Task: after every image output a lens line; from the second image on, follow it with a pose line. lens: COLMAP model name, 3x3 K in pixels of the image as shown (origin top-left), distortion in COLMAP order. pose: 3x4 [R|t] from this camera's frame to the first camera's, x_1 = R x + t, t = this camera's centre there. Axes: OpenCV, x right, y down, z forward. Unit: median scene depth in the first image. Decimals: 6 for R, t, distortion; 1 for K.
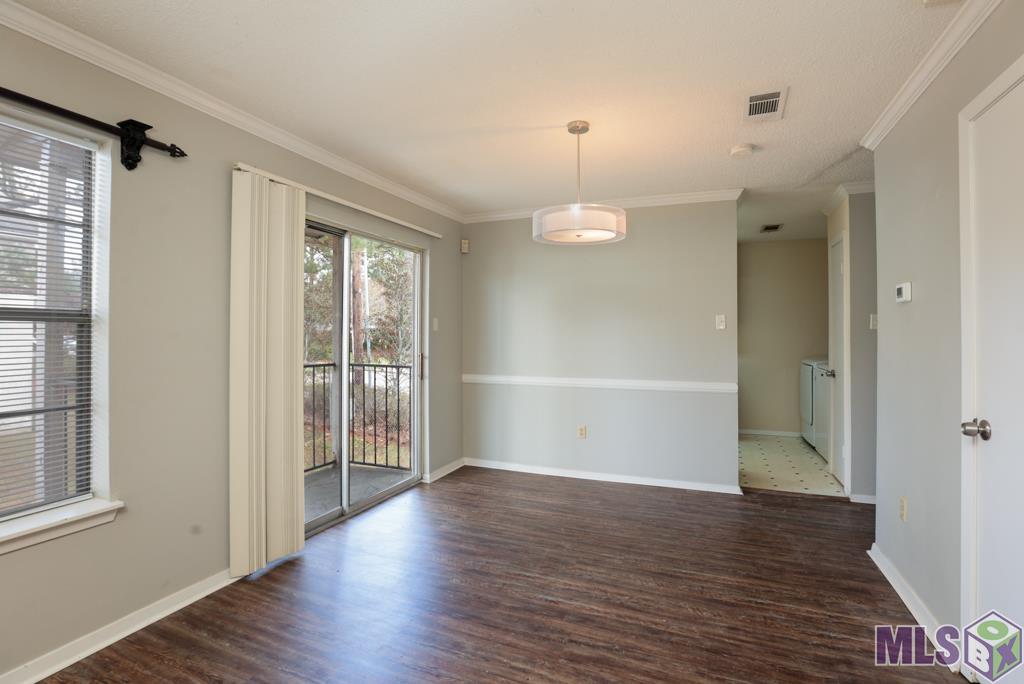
lens RADIAL K [[490.4, 0, 509.9], [0, 490.4, 332.9], [0, 0, 1]] dist [-0.015519, -0.000303]
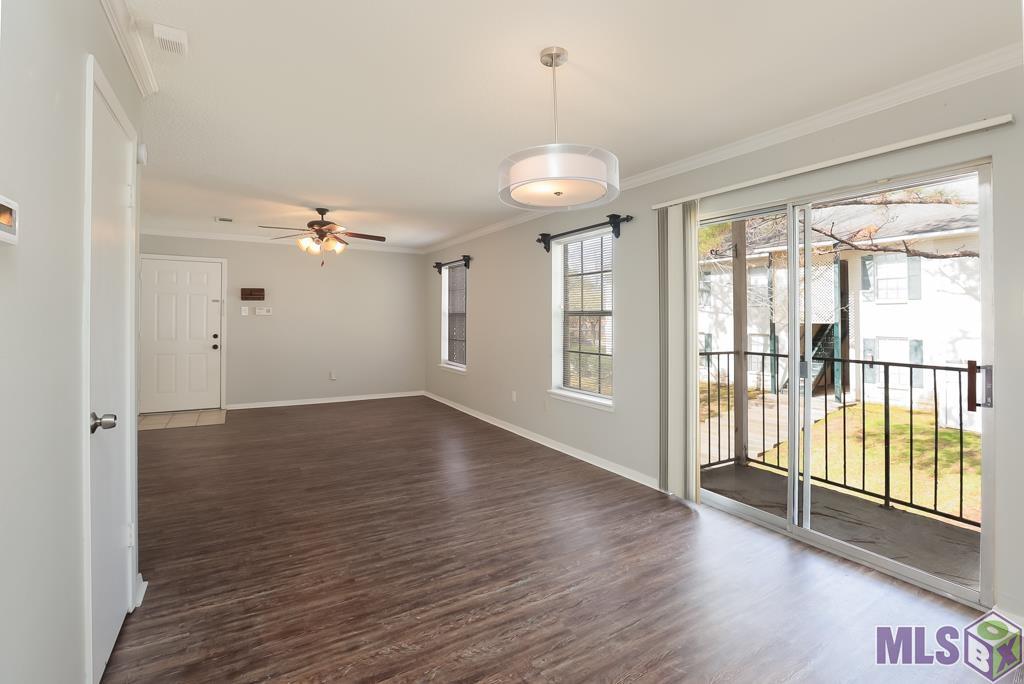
lens RADIAL K [[466.0, 0, 510.7], [0, 466.0, 324.7], [0, 0, 1]] dist [-0.001922, -0.000212]
pose [[-0.603604, 0.005036, -0.797268, 0.922965], [0.011885, 0.999926, -0.002682, 0.012781], [0.797196, -0.011094, -0.603619, 1.678951]]
